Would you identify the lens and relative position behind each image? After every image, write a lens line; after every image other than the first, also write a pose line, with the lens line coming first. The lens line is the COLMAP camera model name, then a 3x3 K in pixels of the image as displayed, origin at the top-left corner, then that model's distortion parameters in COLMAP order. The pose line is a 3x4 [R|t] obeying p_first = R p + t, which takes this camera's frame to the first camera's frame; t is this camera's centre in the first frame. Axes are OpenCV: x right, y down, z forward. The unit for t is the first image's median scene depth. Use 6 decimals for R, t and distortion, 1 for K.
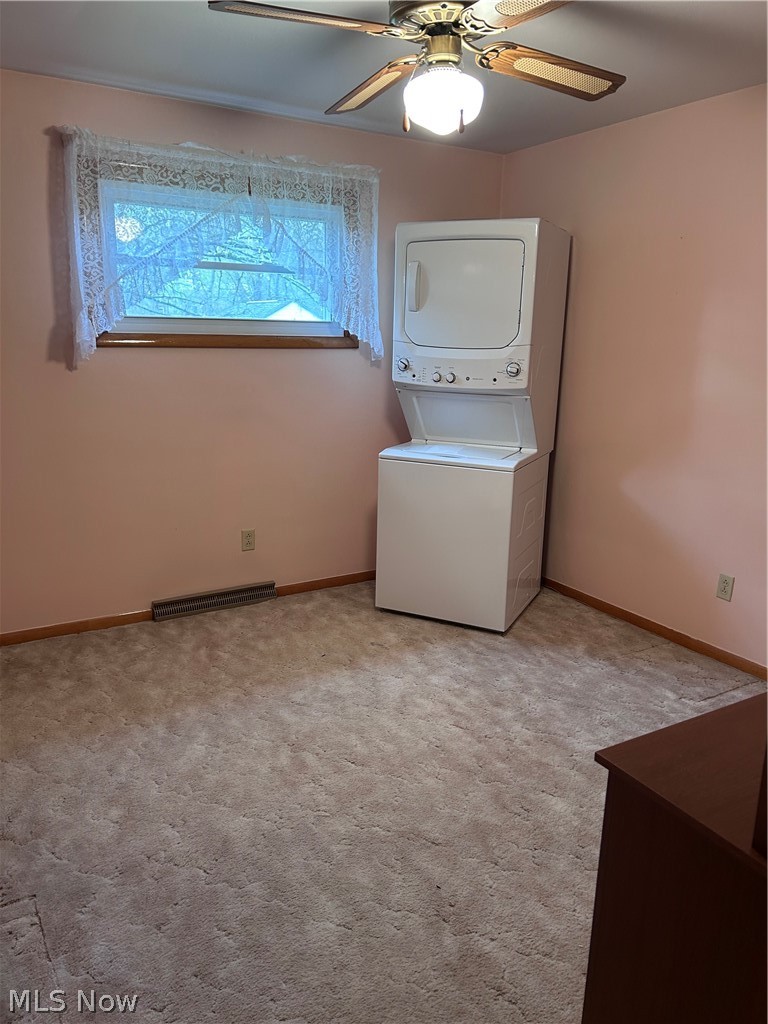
lens RADIAL K [[772.3, 0, 390.7], [0, 772.3, 507.2], [0, 0, 1]] dist [0.053360, -0.054832]
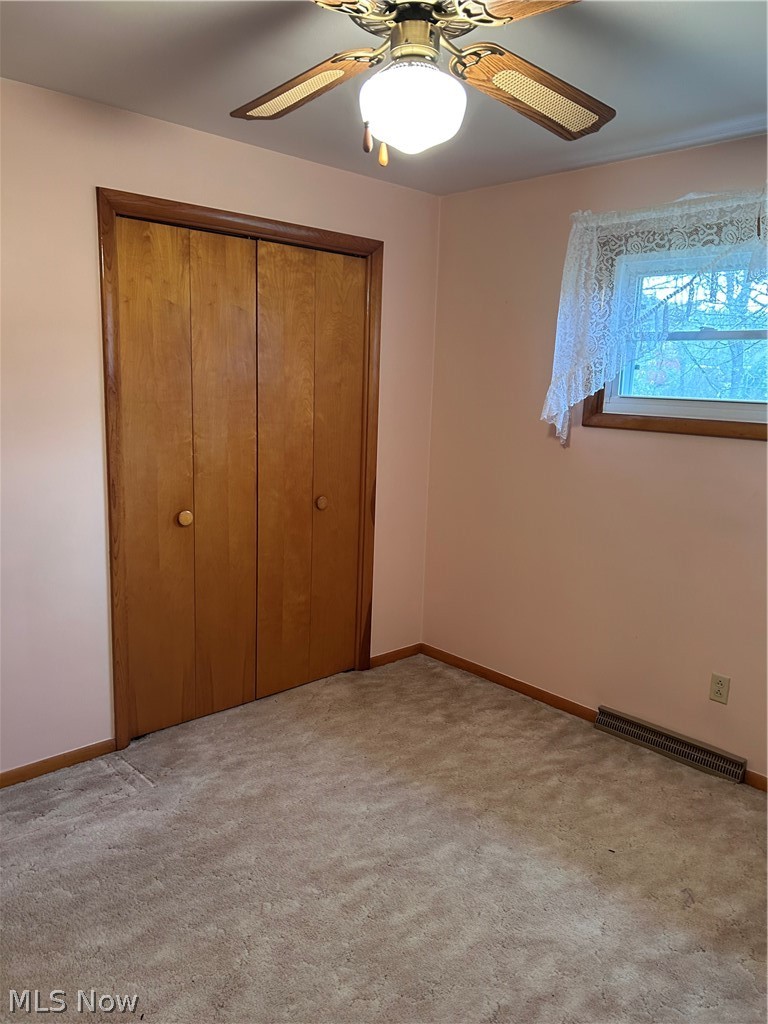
lens RADIAL K [[772.3, 0, 390.3], [0, 772.3, 518.5], [0, 0, 1]] dist [0.053360, -0.054832]
pose [[0.193970, 0.166913, -0.966704, 0.553597], [-0.254711, 0.960193, 0.114681, -0.147173], [0.947364, 0.223985, 0.228763, 0.583615]]
